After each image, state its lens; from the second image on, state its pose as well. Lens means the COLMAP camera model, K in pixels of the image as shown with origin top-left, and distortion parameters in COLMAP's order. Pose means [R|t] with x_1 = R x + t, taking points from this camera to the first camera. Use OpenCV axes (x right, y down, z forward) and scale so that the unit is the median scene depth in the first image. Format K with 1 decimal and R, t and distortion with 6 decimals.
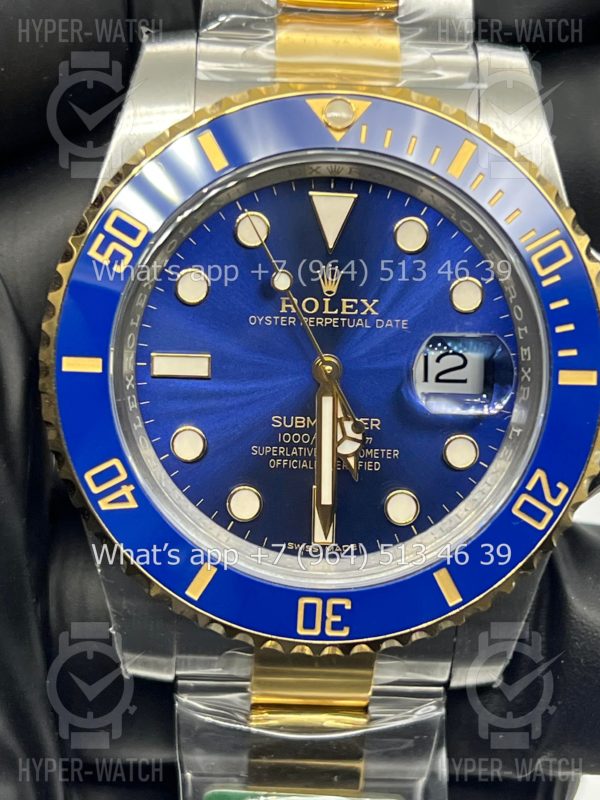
lens RADIAL K [[1872.5, 0, 296.8], [0, 1872.5, 396.6], [0, 0, 1]] dist [0.289346, 0.000000]
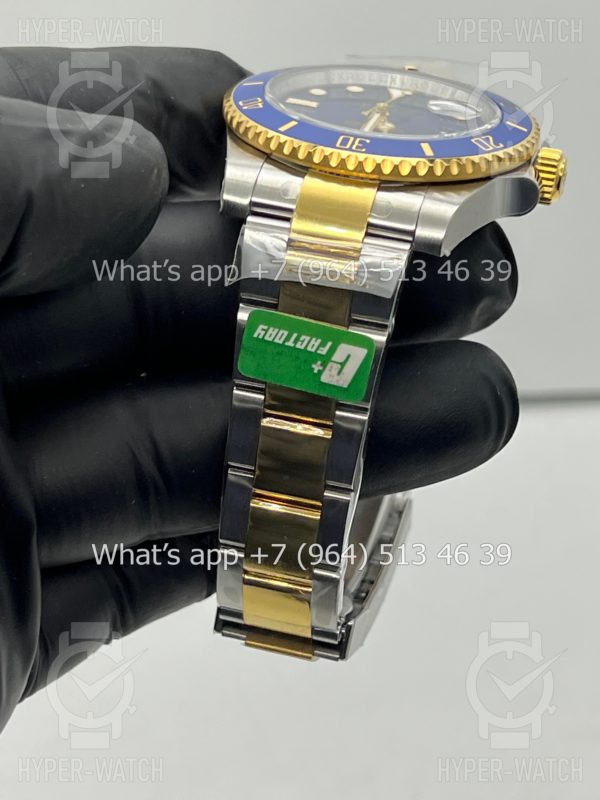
lens RADIAL K [[1872.5, 0, 303.8], [0, 1872.5, 400.4], [0, 0, 1]] dist [0.289346, 0.000000]
pose [[0.973491, 0.149026, -0.173514, 0.301018], [-0.216440, 0.354916, -0.909499, 1.756075], [-0.073956, 0.922944, 0.377763, 0.571109]]
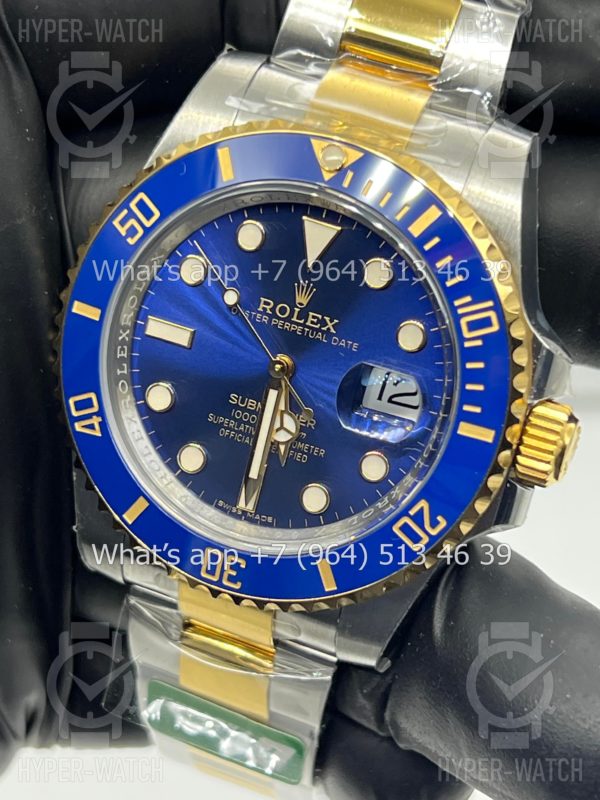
lens RADIAL K [[1872.5, 0, 302.5], [0, 1872.5, 401.2], [0, 0, 1]] dist [0.289346, 0.000000]
pose [[0.920427, 0.266393, -0.286092, 0.369313], [-0.249047, 0.963711, 0.096112, -0.109978], [0.301313, -0.017214, 0.953370, -0.110341]]
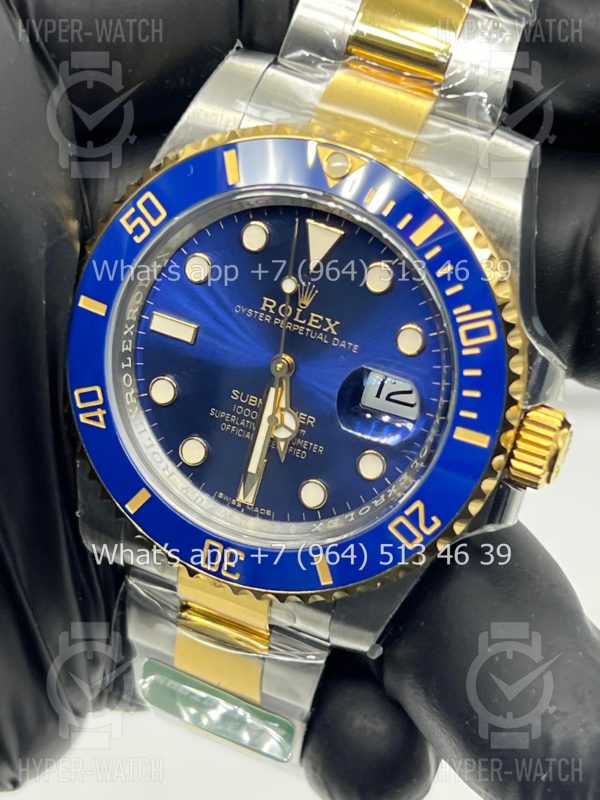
lens RADIAL K [[1872.5, 0, 303.6], [0, 1872.5, 394.4], [0, 0, 1]] dist [0.289346, 0.000000]
pose [[0.917735, 0.298584, -0.261936, 0.348145], [-0.268836, 0.952400, 0.143742, -0.173332], [0.292387, -0.061499, 0.954321, -0.138839]]
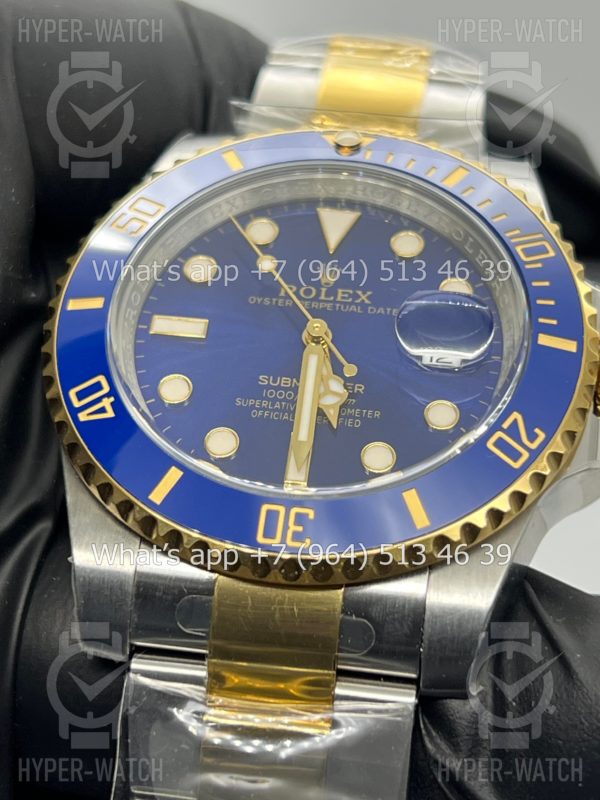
lens RADIAL K [[1872.5, 0, 295.5], [0, 1872.5, 391.8], [0, 0, 1]] dist [0.289346, 0.000000]
pose [[0.991491, 0.046204, -0.121698, 0.132849], [-0.111122, 0.787358, -0.606399, 0.643683], [0.067801, 0.614763, 0.785793, 0.200713]]
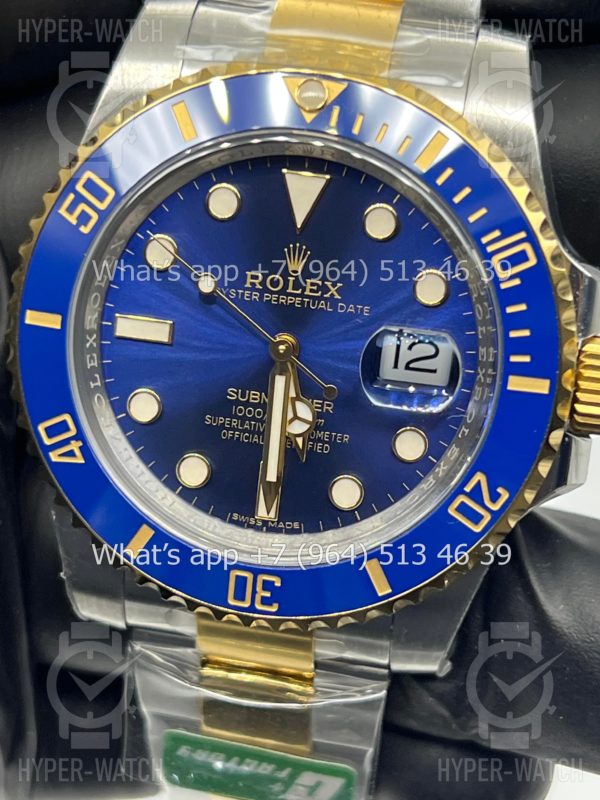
lens RADIAL K [[1872.5, 0, 299.6], [0, 1872.5, 399.9], [0, 0, 1]] dist [0.289346, 0.000000]
pose [[0.978612, 0.111381, -0.172951, 0.201410], [-0.098935, 0.991952, 0.079016, -0.067294], [0.180360, -0.060215, 0.981756, 0.015578]]
